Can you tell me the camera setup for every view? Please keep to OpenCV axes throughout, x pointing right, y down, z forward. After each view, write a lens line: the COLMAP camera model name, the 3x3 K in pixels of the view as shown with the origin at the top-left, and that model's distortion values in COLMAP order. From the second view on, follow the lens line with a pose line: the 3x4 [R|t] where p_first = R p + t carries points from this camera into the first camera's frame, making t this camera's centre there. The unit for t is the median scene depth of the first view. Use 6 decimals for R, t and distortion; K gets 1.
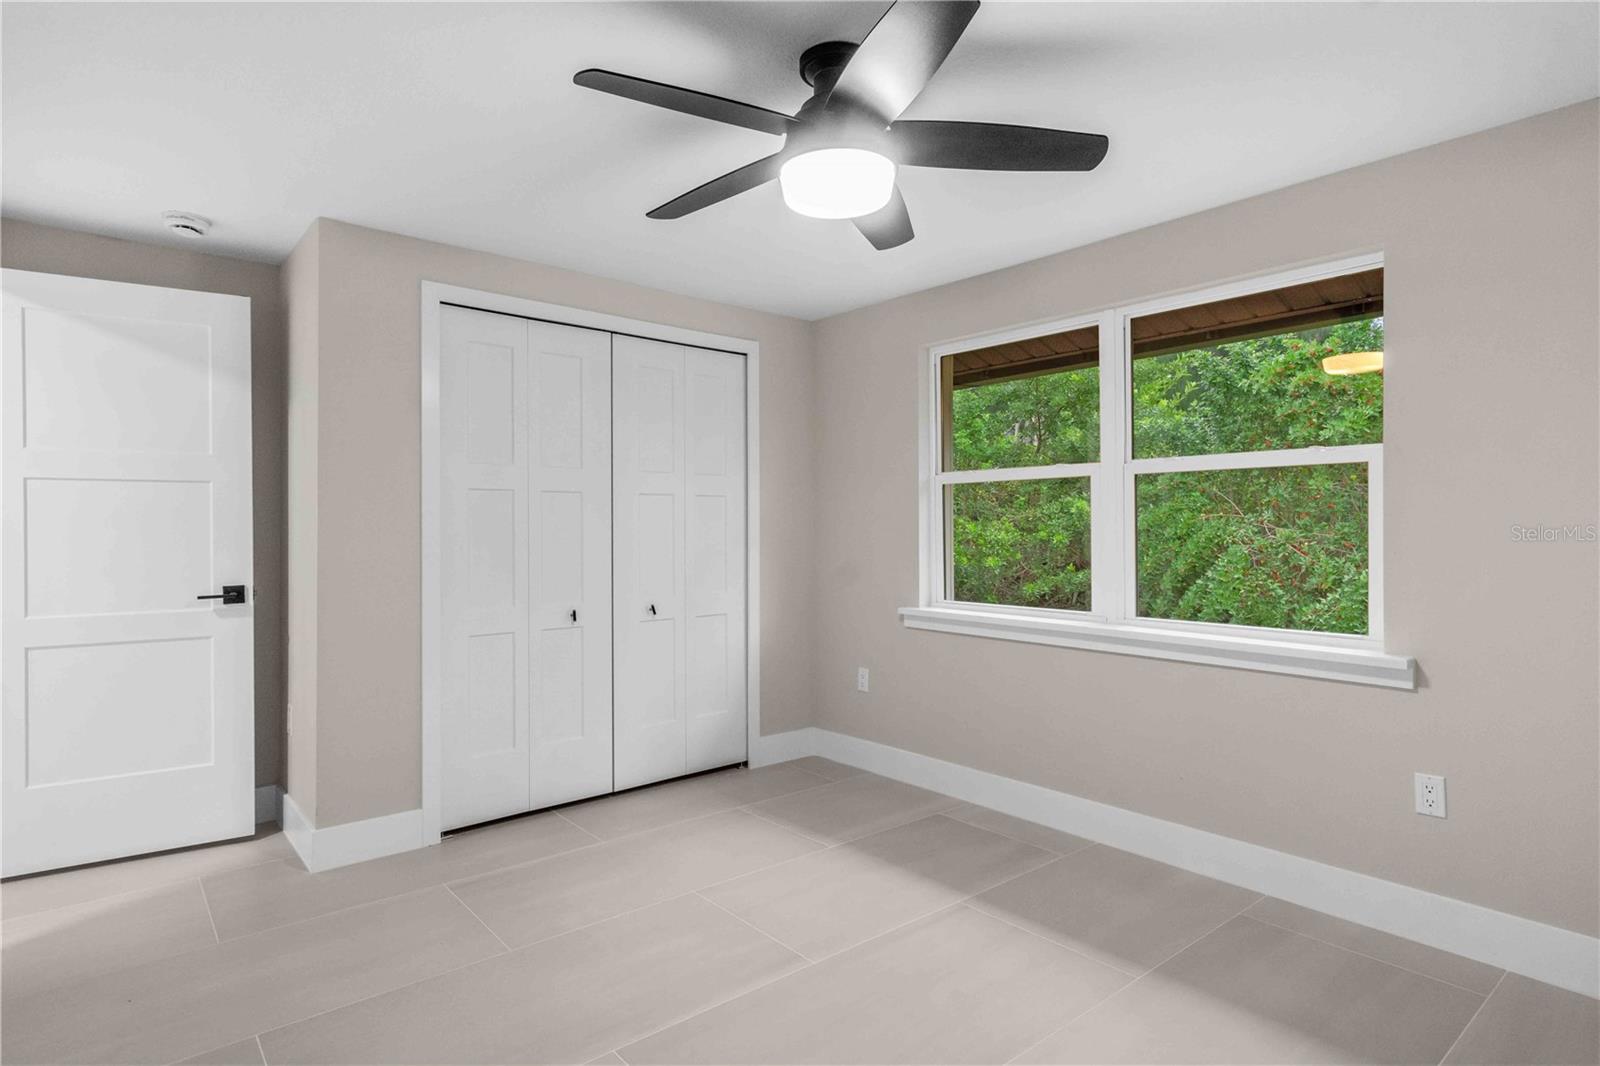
lens RADIAL K [[859.3, 0, 795.2], [0, 859.3, 542.6], [0, 0, 1]] dist [0.012666, -0.001077]
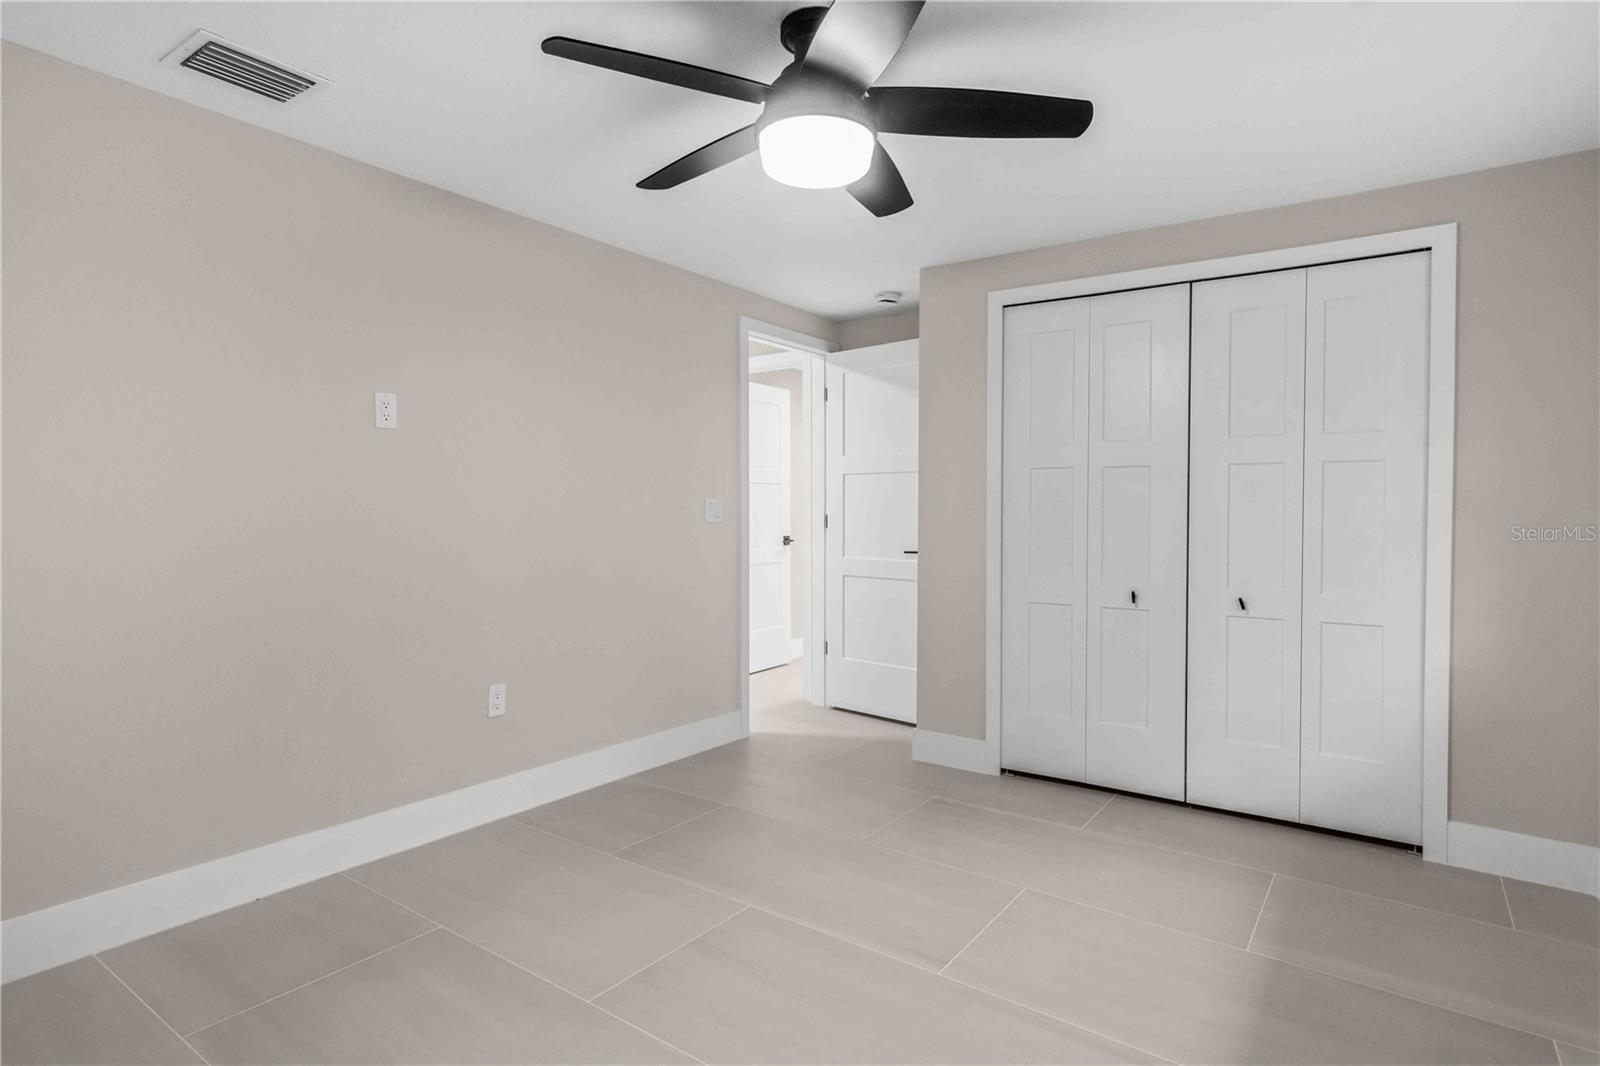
lens RADIAL K [[859.3, 0, 790.9], [0, 859.3, 527.4], [0, 0, 1]] dist [0.012666, -0.001077]
pose [[0.233614, 0.030641, -0.971846, 0.578090], [-0.020076, 0.999442, 0.026685, -0.009403], [0.972122, 0.013277, 0.234099, 0.413017]]
